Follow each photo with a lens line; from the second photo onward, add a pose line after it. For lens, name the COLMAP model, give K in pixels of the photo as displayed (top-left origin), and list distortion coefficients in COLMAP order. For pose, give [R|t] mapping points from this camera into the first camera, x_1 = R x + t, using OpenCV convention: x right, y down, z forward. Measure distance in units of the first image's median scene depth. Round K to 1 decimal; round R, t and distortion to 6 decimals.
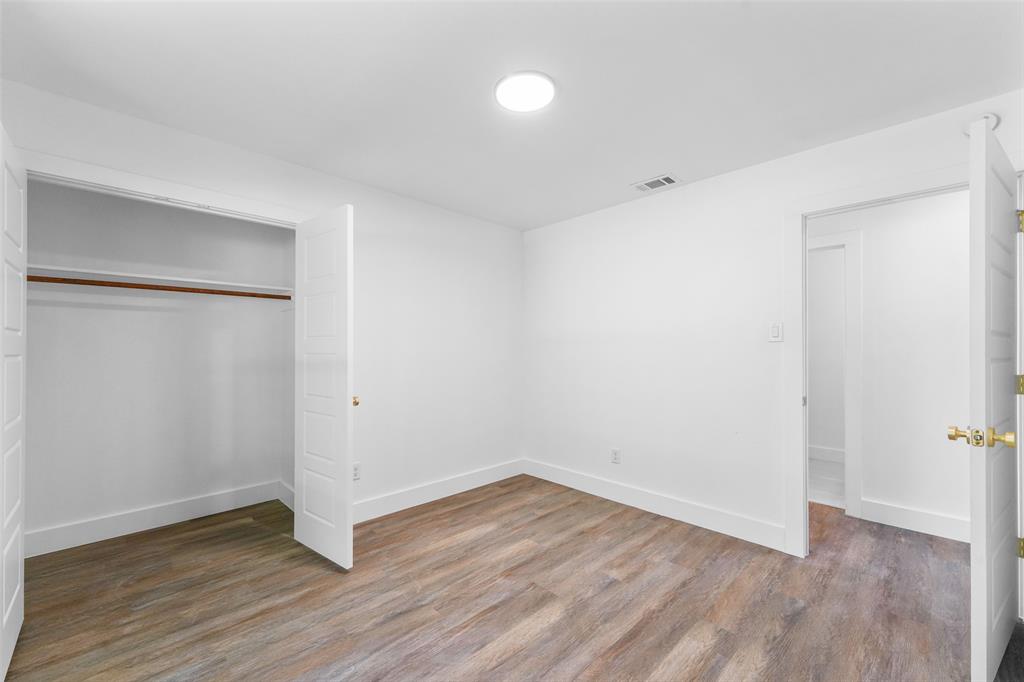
lens RADIAL K [[406.8, 0, 509.2], [0, 406.8, 341.2], [0, 0, 1]] dist [-0.000496, -0.000325]
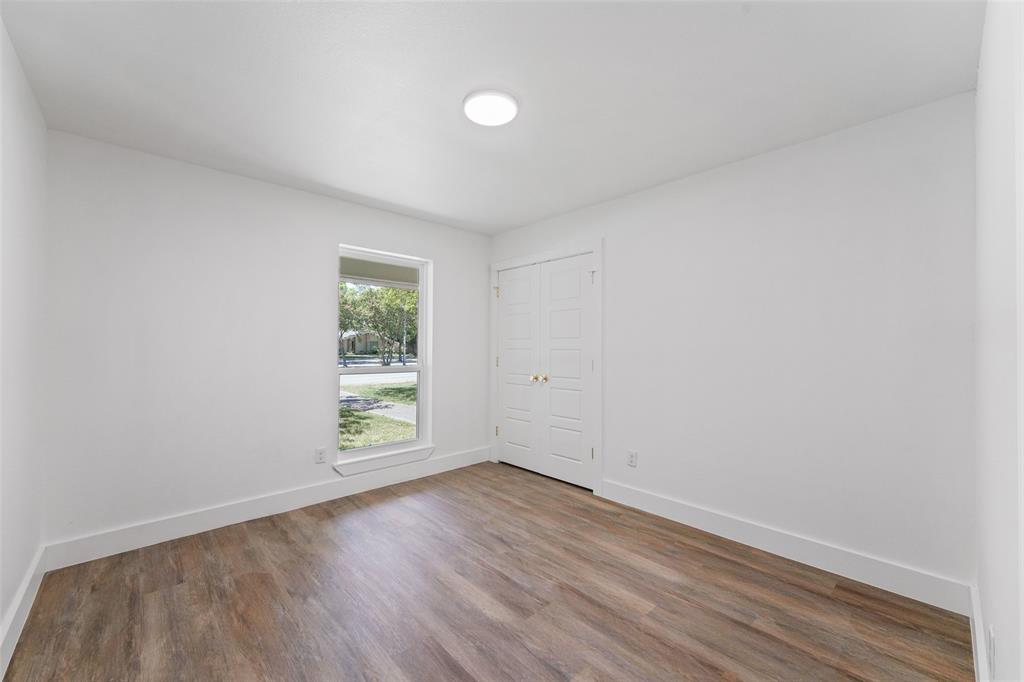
lens RADIAL K [[406.8, 0, 520.4], [0, 406.8, 345.1], [0, 0, 1]] dist [-0.000496, -0.000325]
pose [[-0.001966, -0.002241, -0.999996, 0.933062], [0.011329, 0.999933, -0.002263, 0.009040], [0.999934, -0.011334, -0.001941, 0.895036]]
